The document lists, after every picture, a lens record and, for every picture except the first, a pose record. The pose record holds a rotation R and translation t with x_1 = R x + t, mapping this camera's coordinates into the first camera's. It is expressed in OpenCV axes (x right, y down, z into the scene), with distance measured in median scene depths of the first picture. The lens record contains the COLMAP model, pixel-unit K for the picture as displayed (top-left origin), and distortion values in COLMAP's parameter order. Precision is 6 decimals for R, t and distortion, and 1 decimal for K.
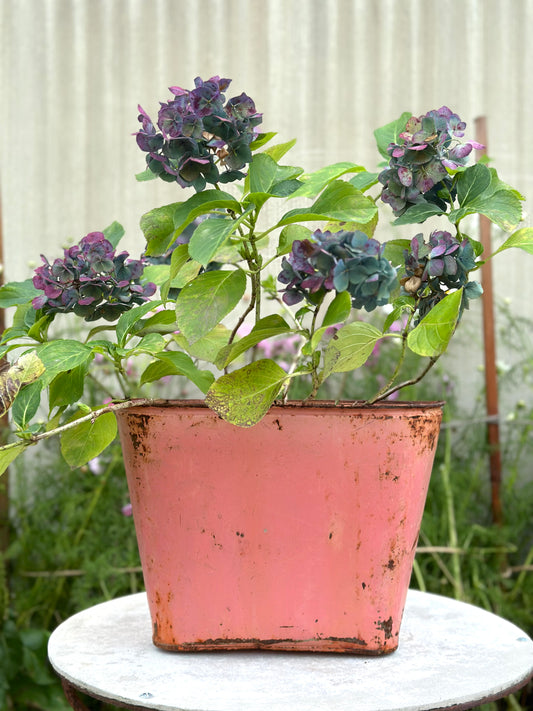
lens RADIAL K [[976.5, 0, 266.5], [0, 976.5, 355.5], [0, 0, 1]] dist [0.166862, -0.012891]
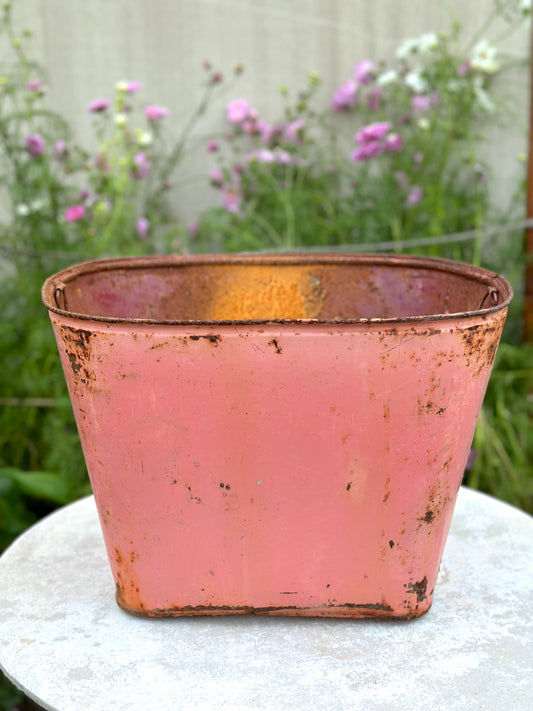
lens RADIAL K [[976.5, 0, 266.5], [0, 976.5, 355.5], [0, 0, 1]] dist [0.166862, -0.012891]
pose [[0.999957, -0.009221, 0.000308, 0.004722], [0.008805, 0.963829, 0.266375, -0.103923], [-0.002754, -0.266361, 0.963869, 0.314792]]
